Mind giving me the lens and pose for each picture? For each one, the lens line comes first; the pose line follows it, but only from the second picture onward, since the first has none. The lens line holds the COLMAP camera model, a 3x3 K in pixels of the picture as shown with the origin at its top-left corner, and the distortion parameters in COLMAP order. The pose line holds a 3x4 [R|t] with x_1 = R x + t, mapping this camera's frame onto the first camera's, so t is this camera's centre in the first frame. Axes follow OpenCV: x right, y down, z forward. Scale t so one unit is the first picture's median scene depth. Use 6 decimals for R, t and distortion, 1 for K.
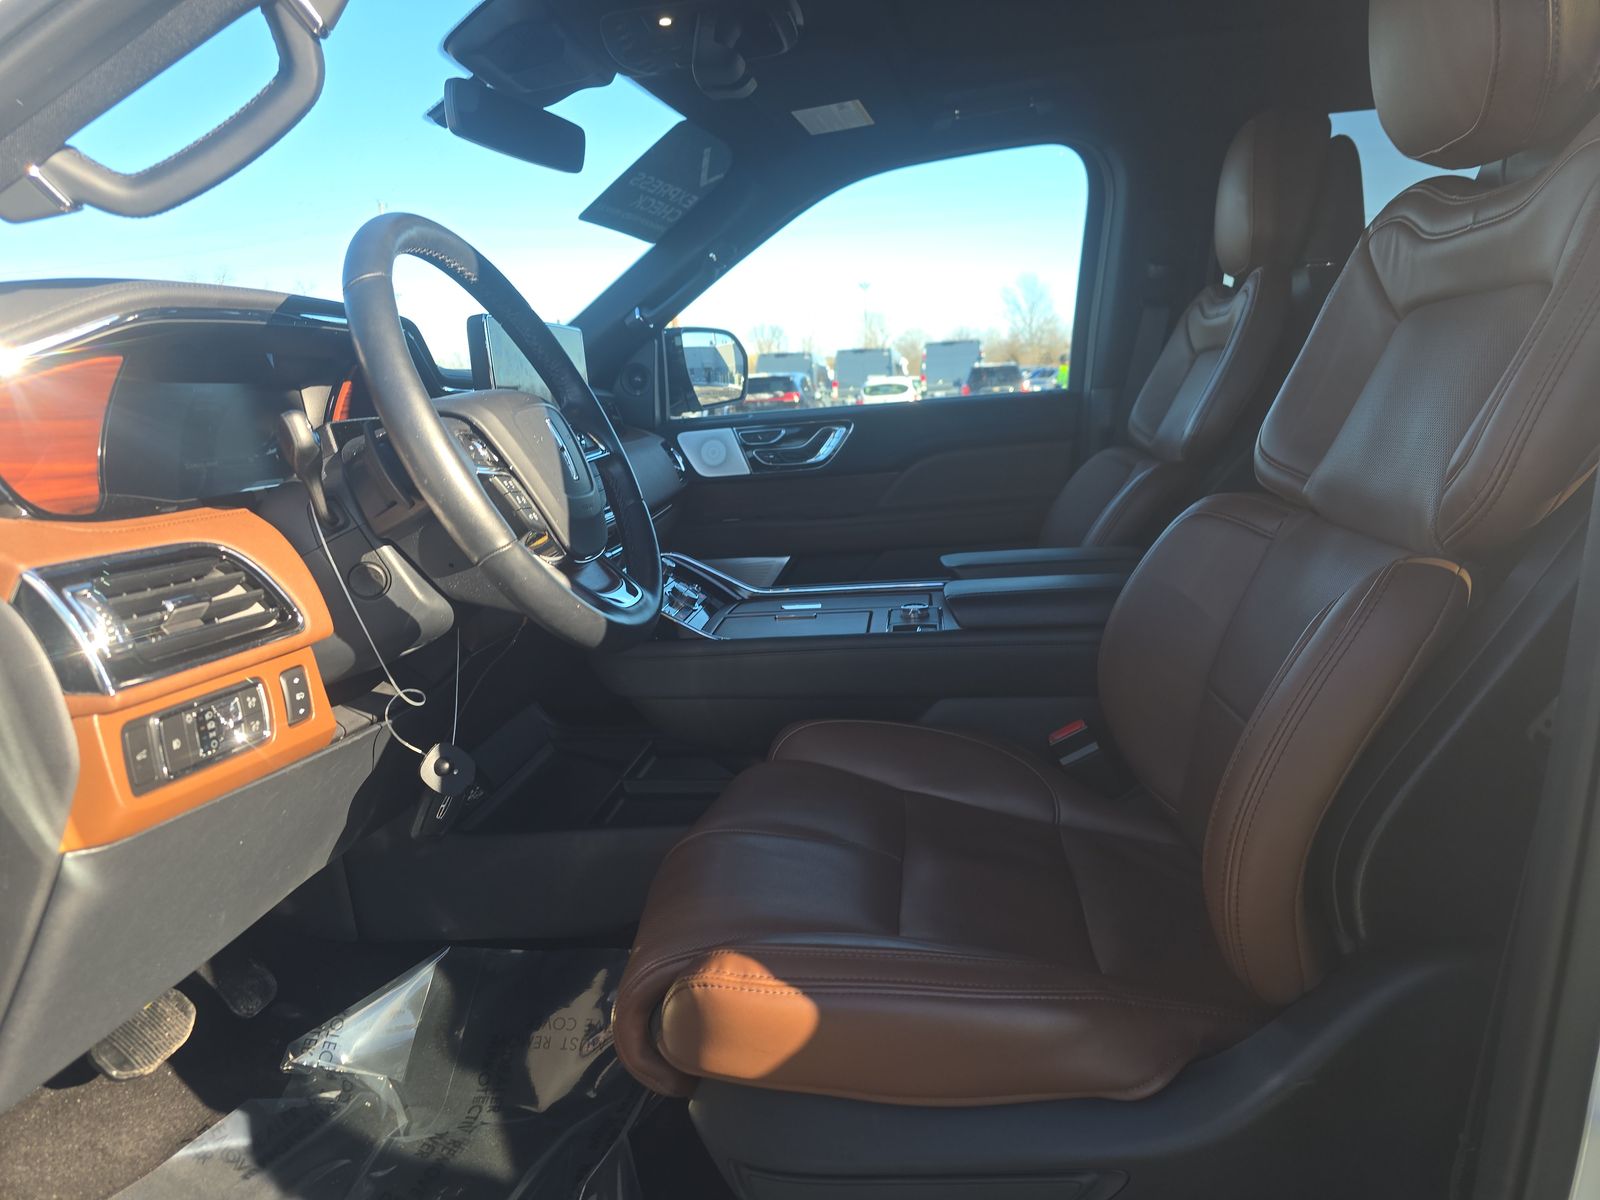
lens RADIAL K [[1057.7, 0, 805.4], [0, 1057.7, 599.3], [0, 0, 1]] dist [0.040186, -0.034693]
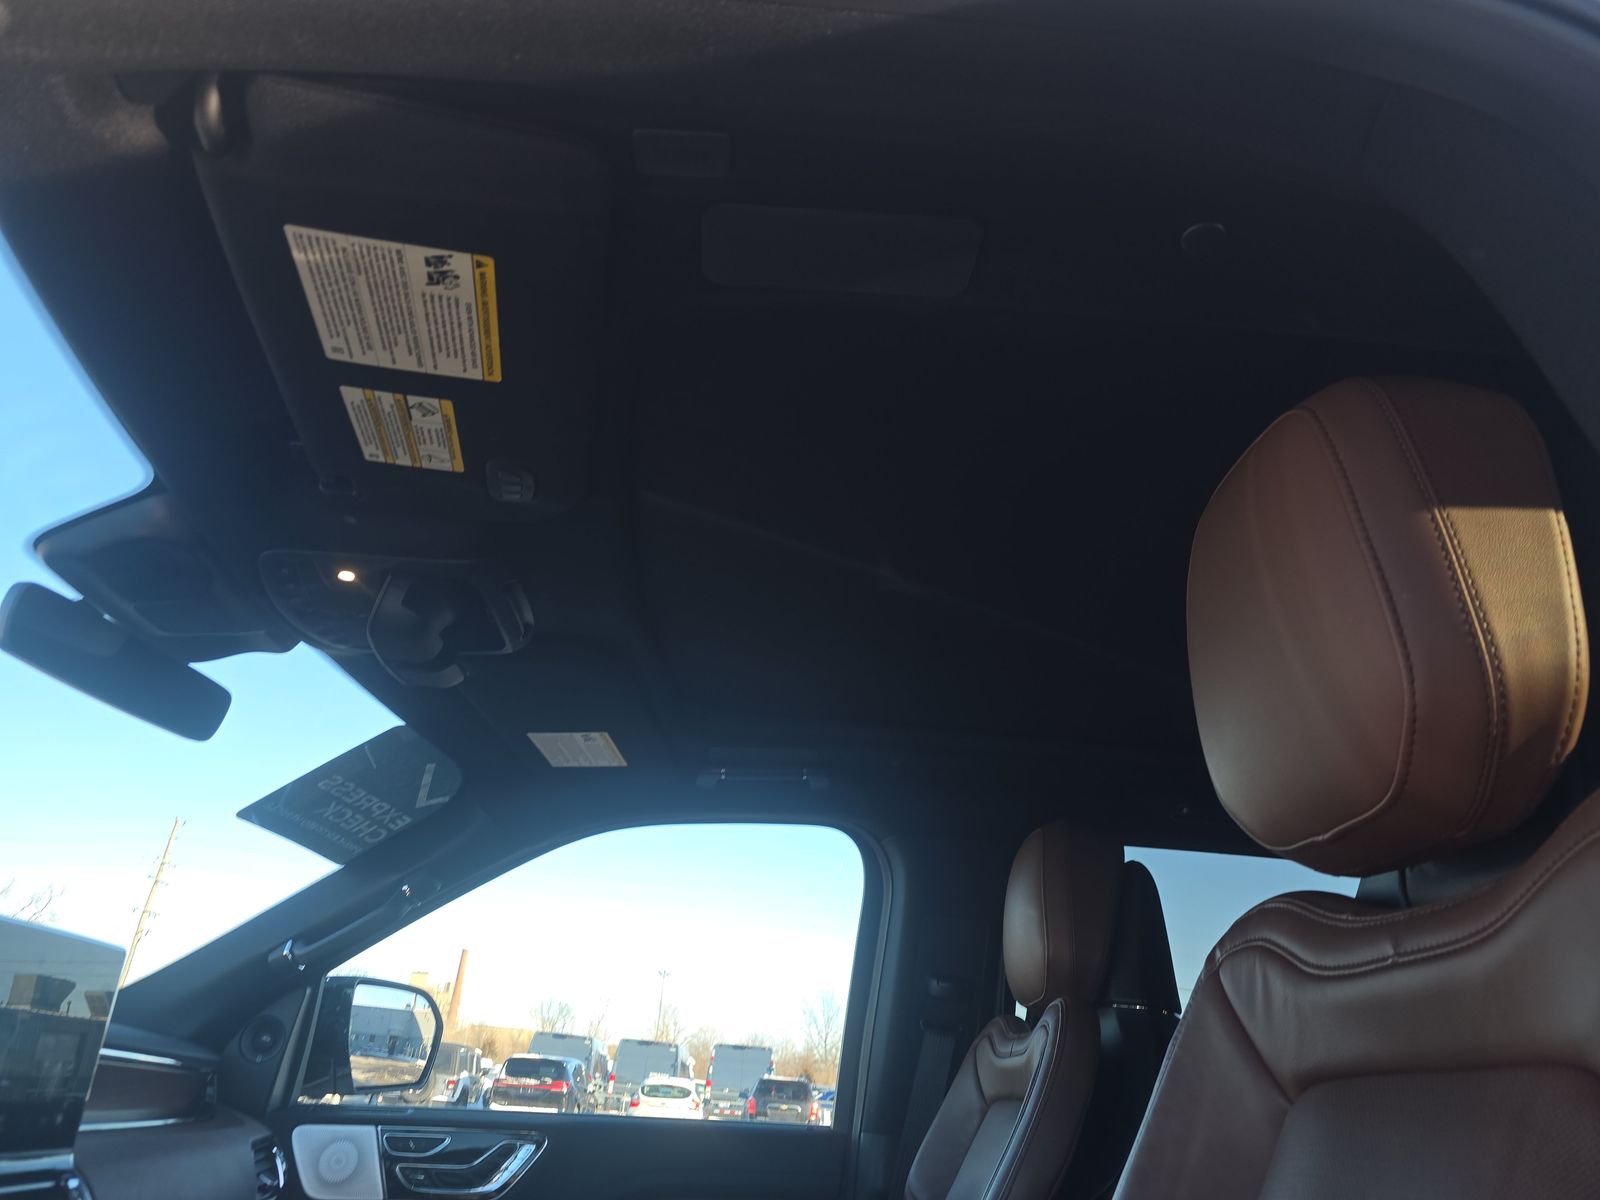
lens RADIAL K [[1057.7, 0, 804.9], [0, 1057.7, 613.2], [0, 0, 1]] dist [0.040186, -0.034693]
pose [[0.974702, 0.187261, 0.122023, 0.067893], [-0.081564, 0.806298, -0.585859, -0.046686], [-0.208095, 0.561086, 0.801174, 0.182610]]
